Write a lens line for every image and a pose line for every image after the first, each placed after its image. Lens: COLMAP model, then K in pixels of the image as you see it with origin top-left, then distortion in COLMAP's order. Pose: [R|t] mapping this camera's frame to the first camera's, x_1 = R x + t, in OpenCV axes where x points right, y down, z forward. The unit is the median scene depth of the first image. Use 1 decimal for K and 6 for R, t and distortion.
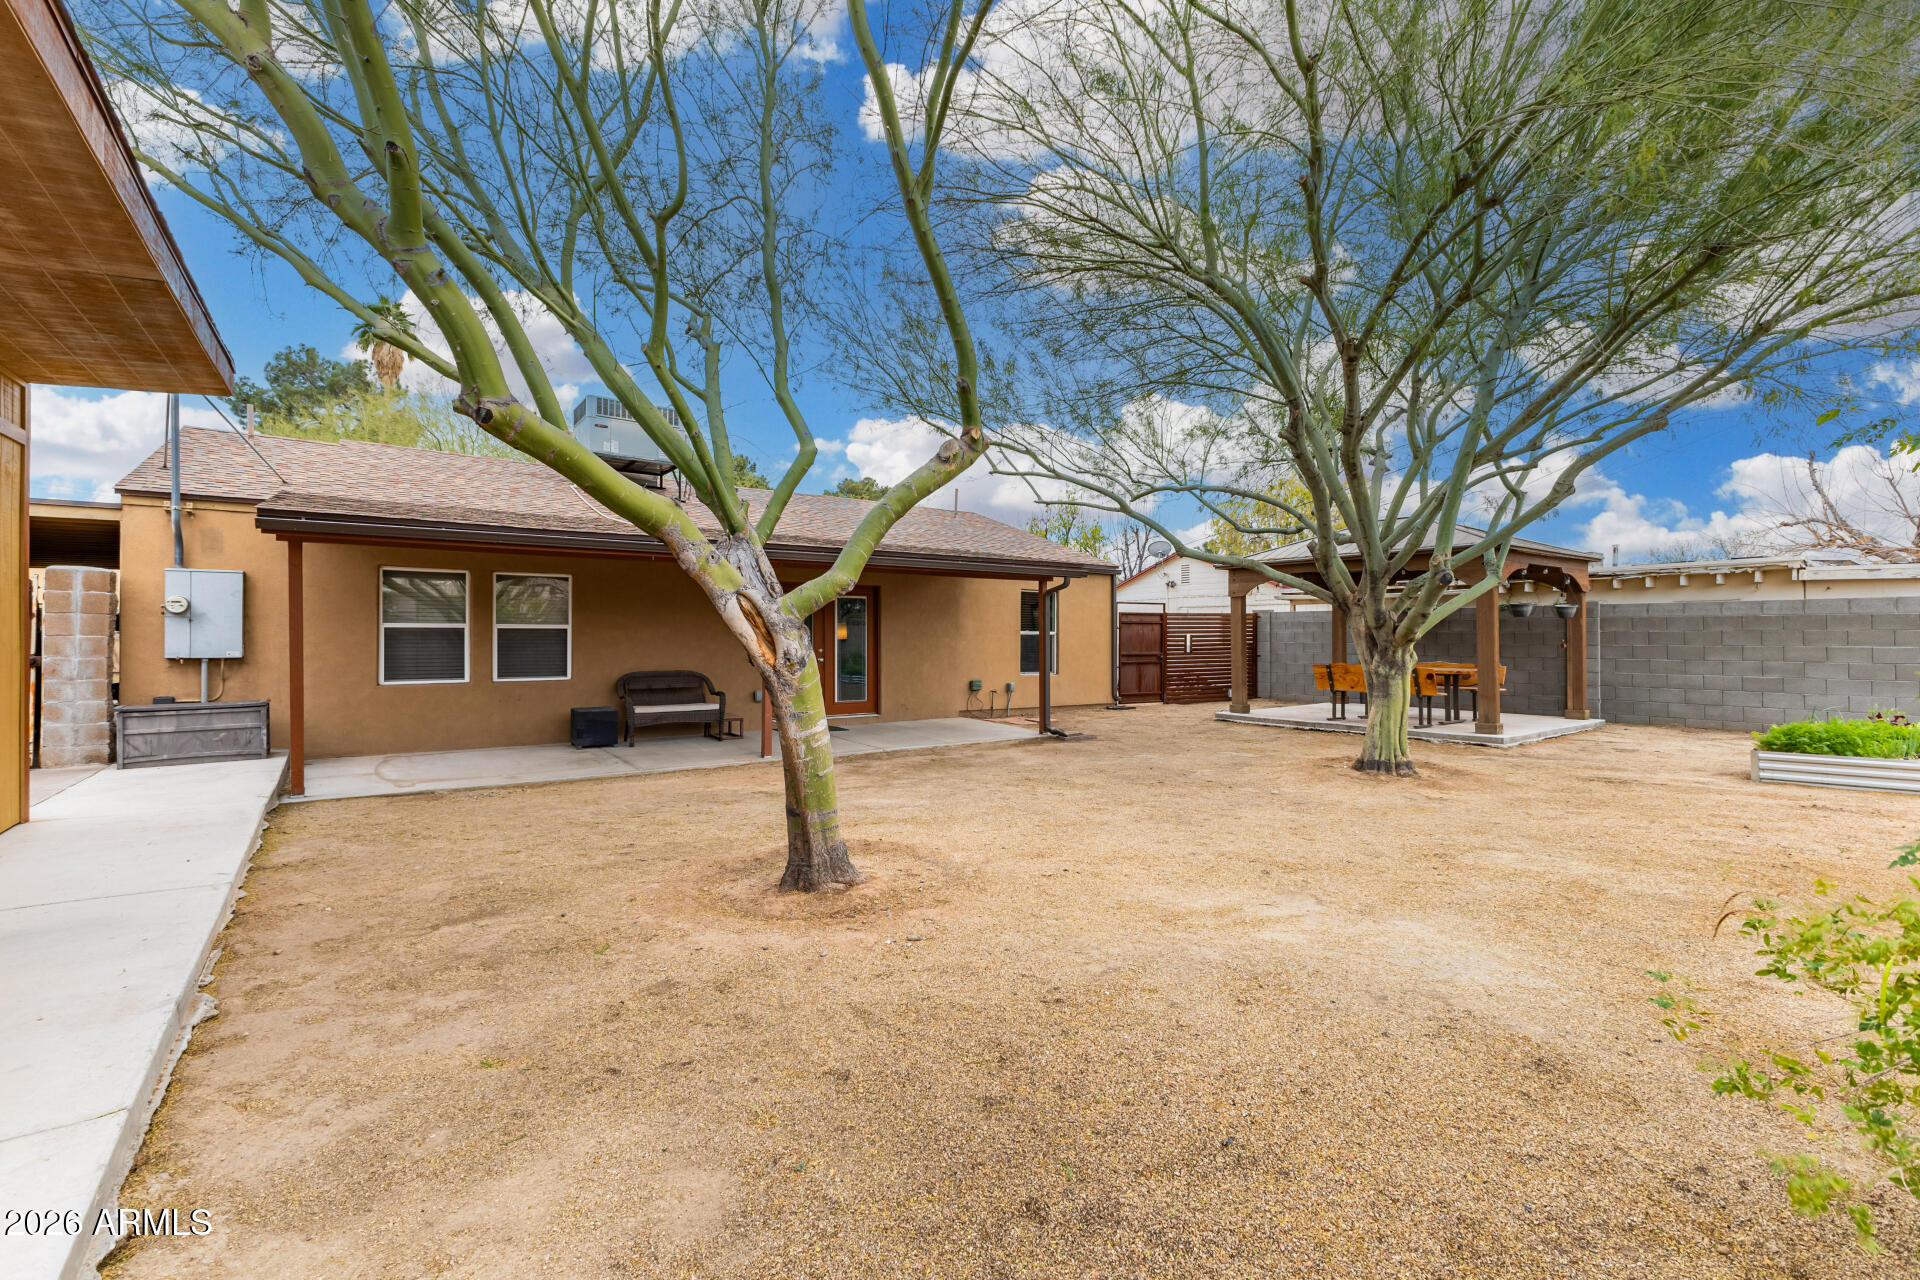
lens RADIAL K [[831.5, 0, 960.0], [0, 831.5, 640.0], [0, 0, 1]] dist [0.004072, 0.000400]
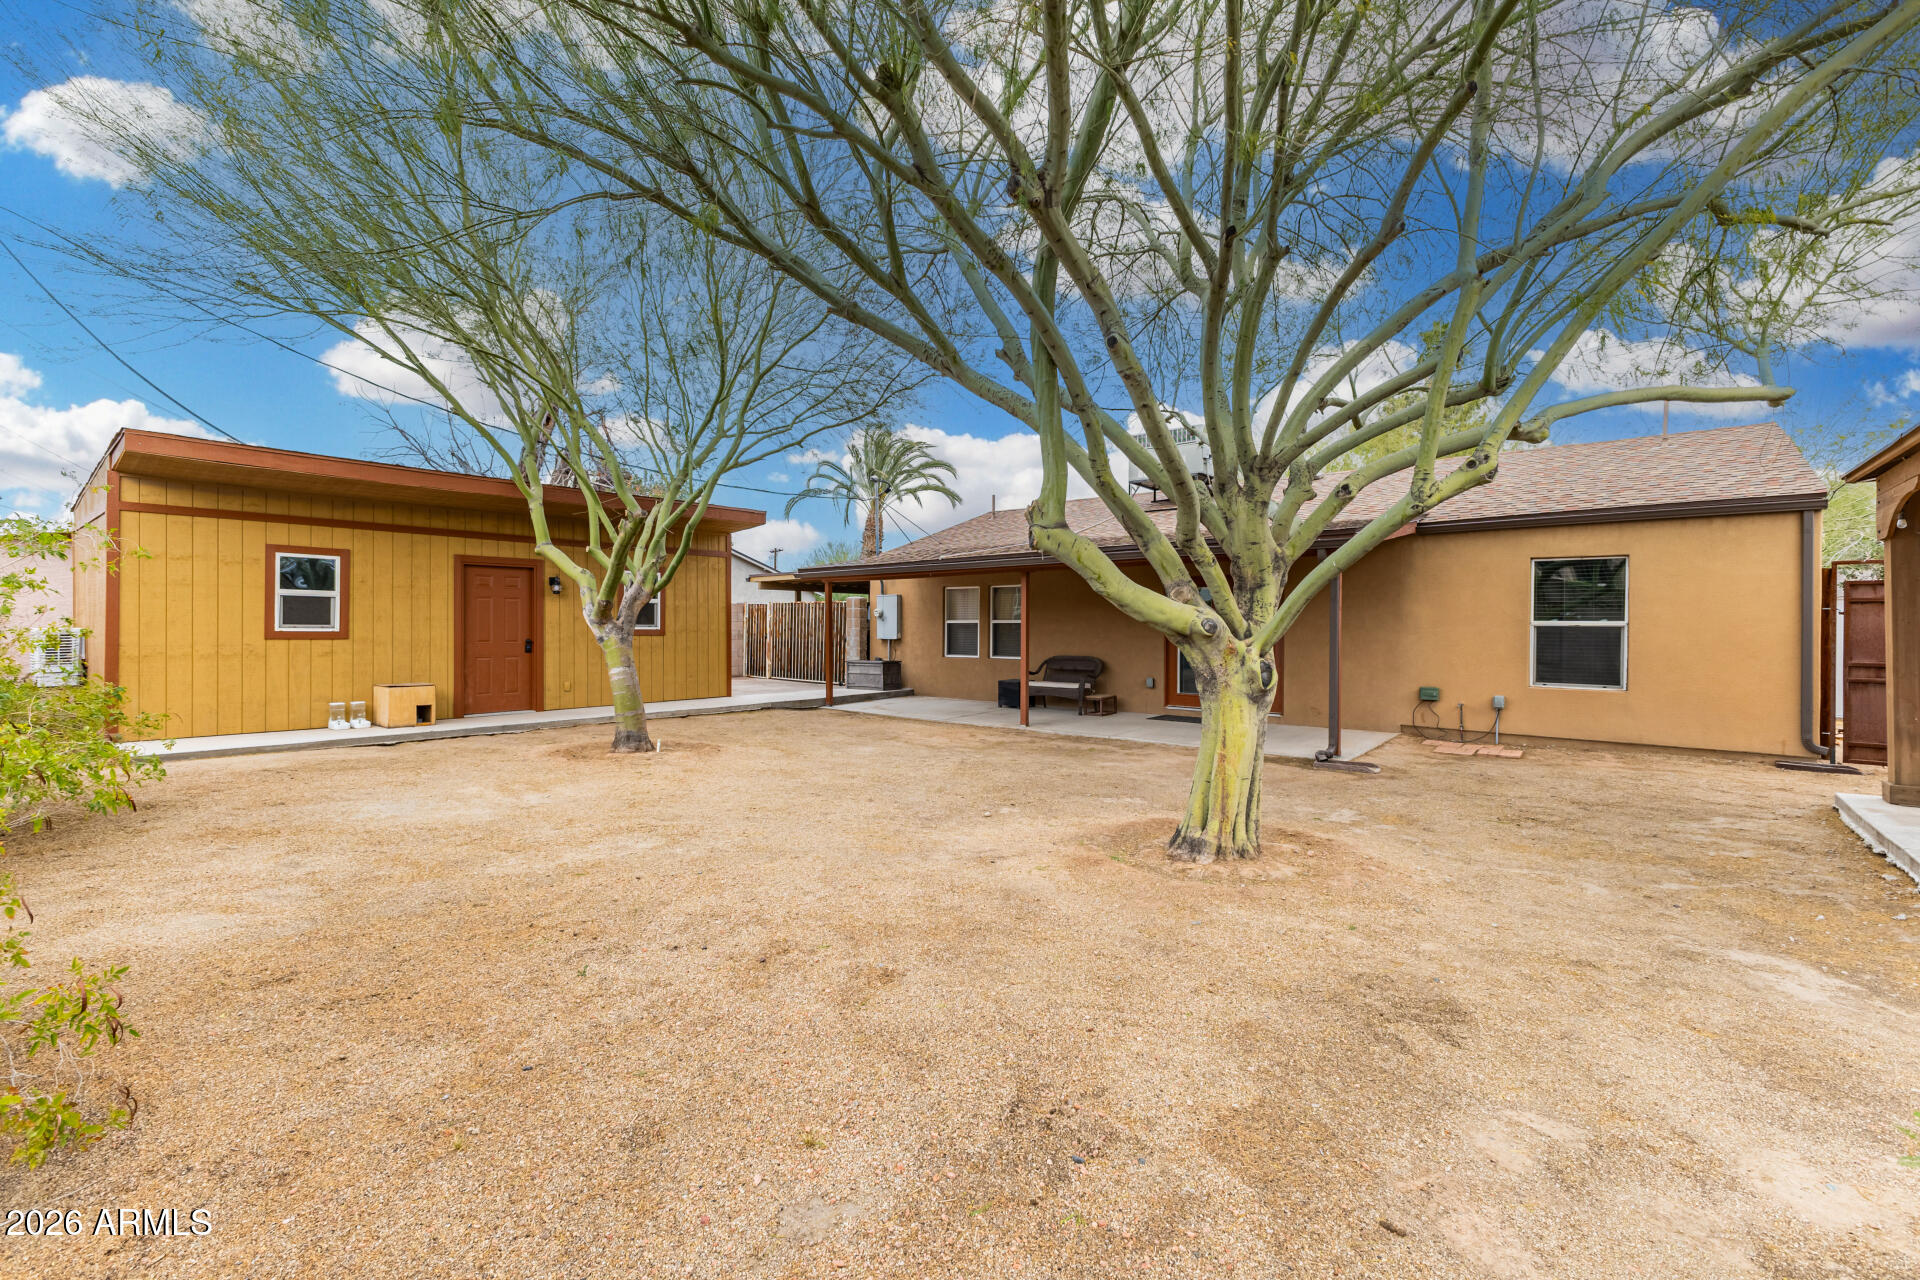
lens RADIAL K [[831.5, 0, 960.0], [0, 831.5, 640.0], [0, 0, 1]] dist [0.004072, 0.000400]
pose [[0.255027, 0.008825, -0.966894, 0.627950], [-0.010403, 0.999926, 0.006383, 0.005563], [0.966878, 0.008431, 0.255100, 0.399282]]
